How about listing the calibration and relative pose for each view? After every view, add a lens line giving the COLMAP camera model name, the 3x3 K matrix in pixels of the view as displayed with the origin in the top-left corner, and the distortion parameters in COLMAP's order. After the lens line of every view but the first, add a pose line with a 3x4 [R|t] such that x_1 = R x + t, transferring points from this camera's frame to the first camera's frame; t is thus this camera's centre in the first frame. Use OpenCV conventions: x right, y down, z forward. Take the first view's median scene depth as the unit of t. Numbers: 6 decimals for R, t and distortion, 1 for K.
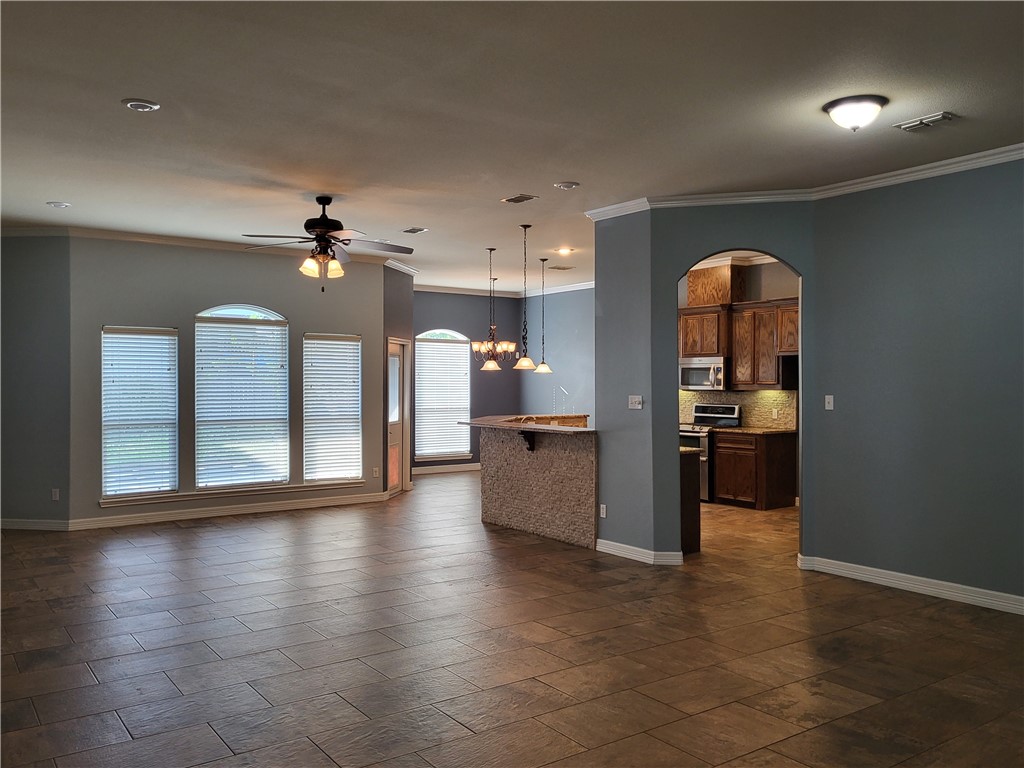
lens RADIAL K [[839.5, 0, 512.0], [0, 839.5, 384.0], [0, 0, 1]] dist [-0.001122, -0.002121]
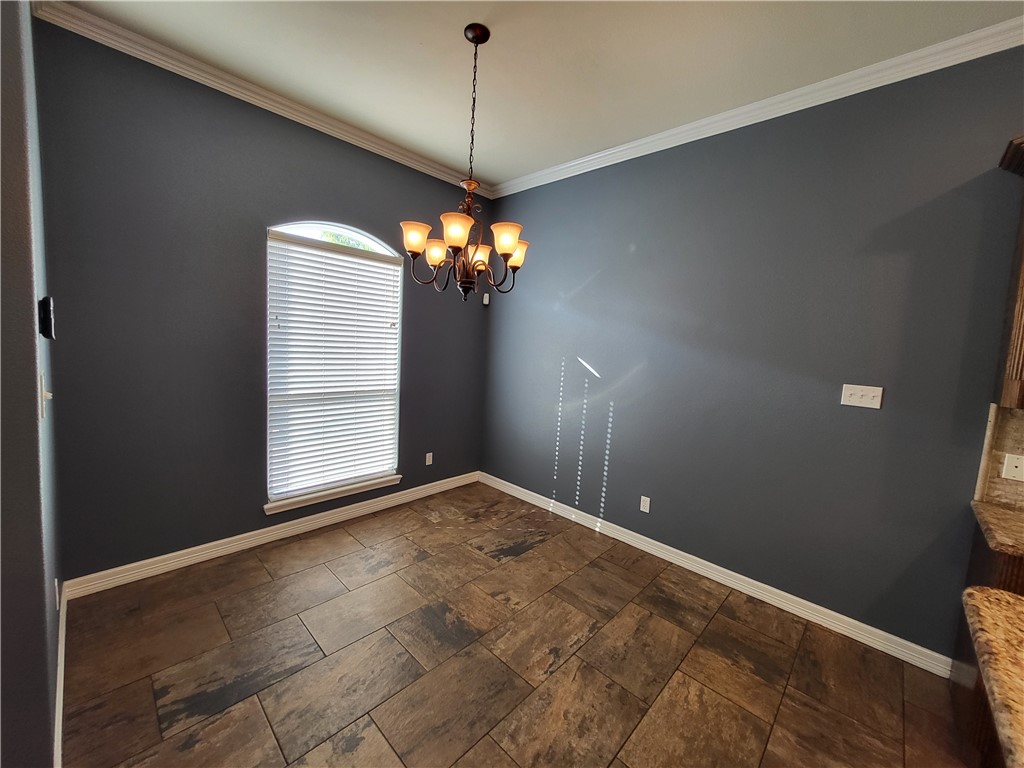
lens RADIAL K [[402.9, 0, 509.7], [0, 402.9, 378.5], [0, 0, 1]] dist [0.001823, 0.000289]
pose [[0.980535, 0.036418, 0.192940, -0.046431], [-0.054649, 0.994439, 0.090028, -0.009051], [-0.188588, -0.098819, 0.977072, 1.146311]]
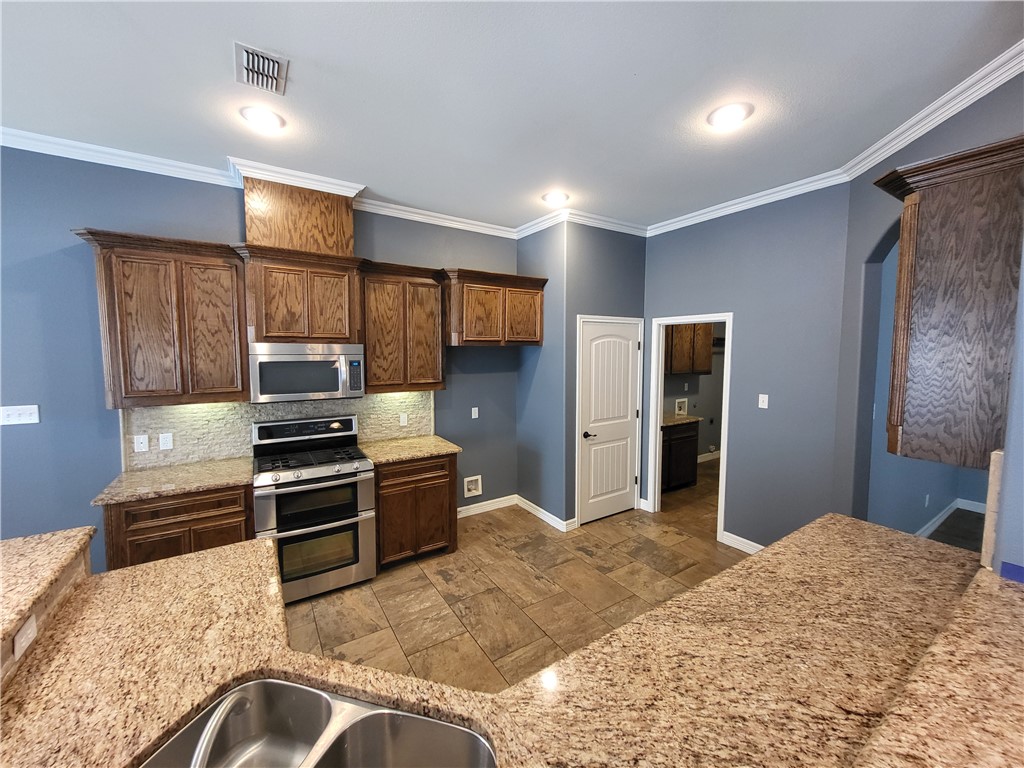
lens RADIAL K [[402.9, 0, 509.7], [0, 402.9, 378.5], [0, 0, 1]] dist [0.001823, 0.000289]
pose [[0.039657, -0.073345, 0.996518, -0.054158], [0.001495, 0.997306, 0.073344, -0.032732], [-0.999212, -0.001419, 0.039660, 0.996573]]
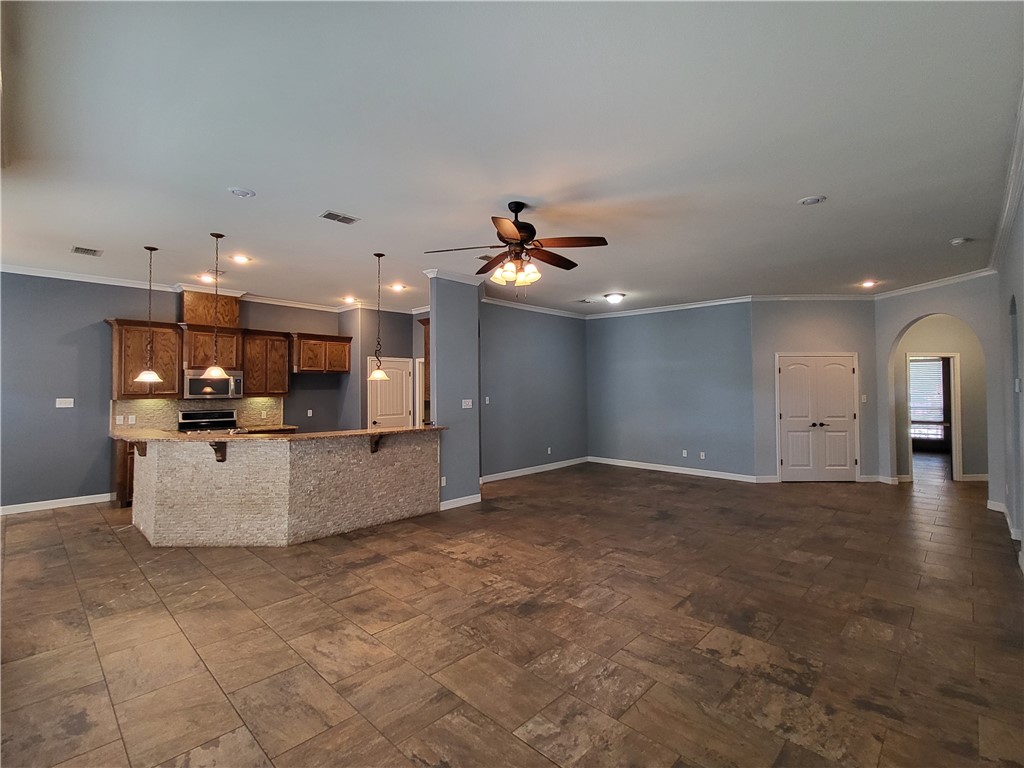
lens RADIAL K [[476.7, 0, 512.1], [0, 476.7, 378.7], [0, 0, 1]] dist [0.000557, 0.000104]
pose [[-0.189829, 0.020408, 0.981605, -0.581786], [0.005836, 0.999790, -0.019657, -0.005856], [-0.981800, 0.001997, -0.189908, 0.844965]]
